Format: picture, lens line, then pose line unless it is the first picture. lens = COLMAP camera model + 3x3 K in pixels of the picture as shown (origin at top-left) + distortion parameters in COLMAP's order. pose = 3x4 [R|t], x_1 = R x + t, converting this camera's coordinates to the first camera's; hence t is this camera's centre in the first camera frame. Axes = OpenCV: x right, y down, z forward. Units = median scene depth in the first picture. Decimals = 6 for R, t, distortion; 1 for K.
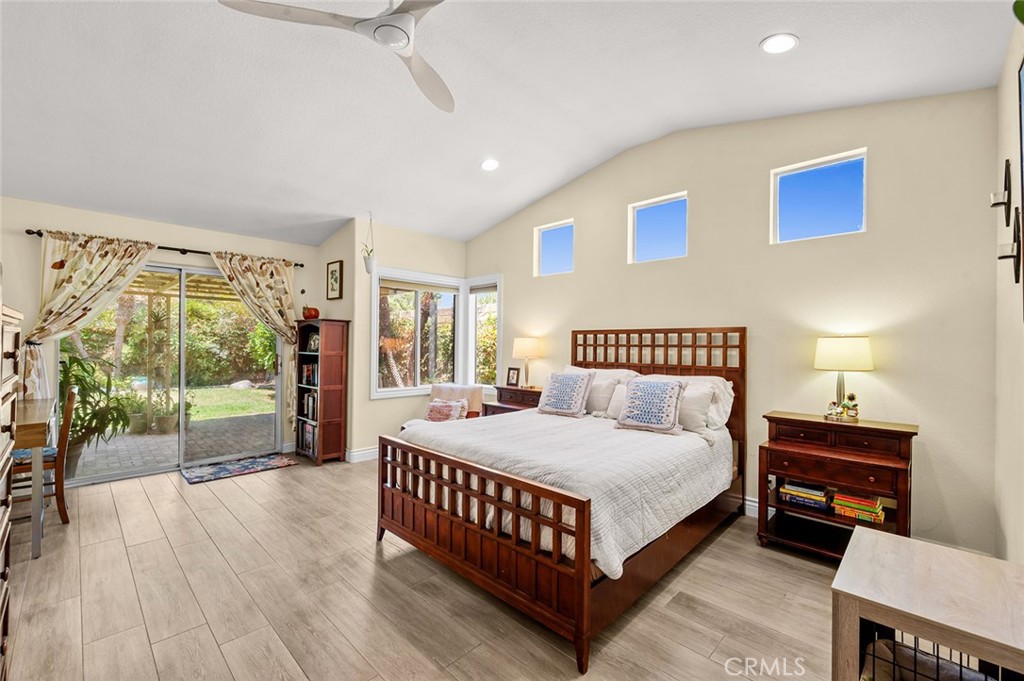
lens RADIAL K [[432.1, 0, 510.4], [0, 432.1, 342.4], [0, 0, 1]] dist [-0.000480, 0.000006]
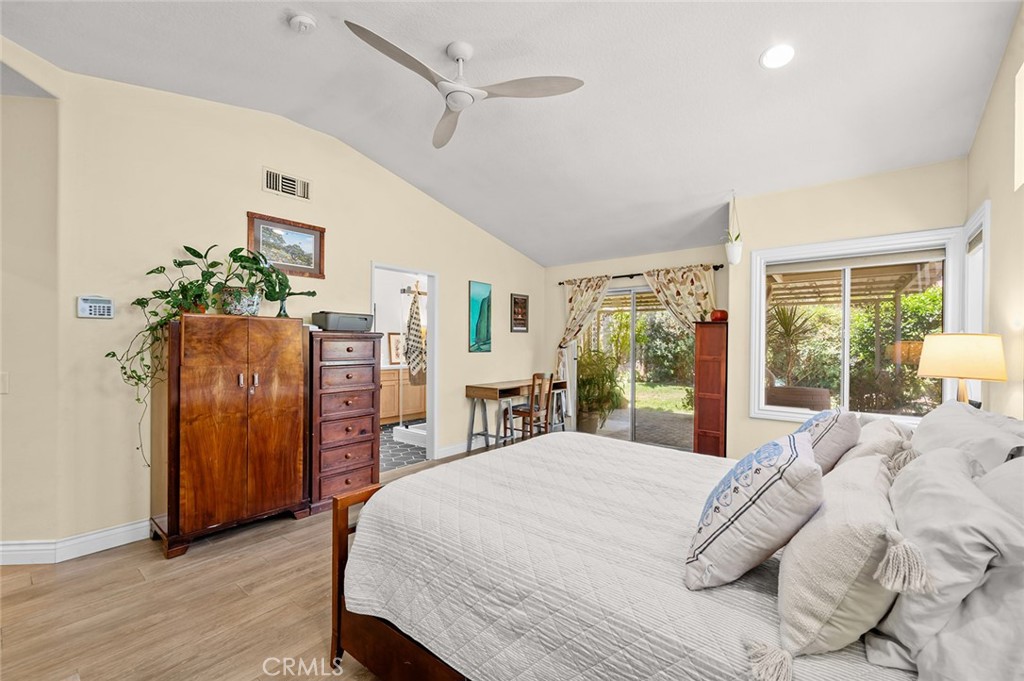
lens RADIAL K [[432.1, 0, 510.5], [0, 432.1, 343.6], [0, 0, 1]] dist [-0.000480, 0.000006]
pose [[0.078679, -0.009891, -0.996851, 0.469395], [-0.004410, 0.999938, -0.010270, 0.004890], [0.996890, 0.005205, 0.078630, 0.506699]]
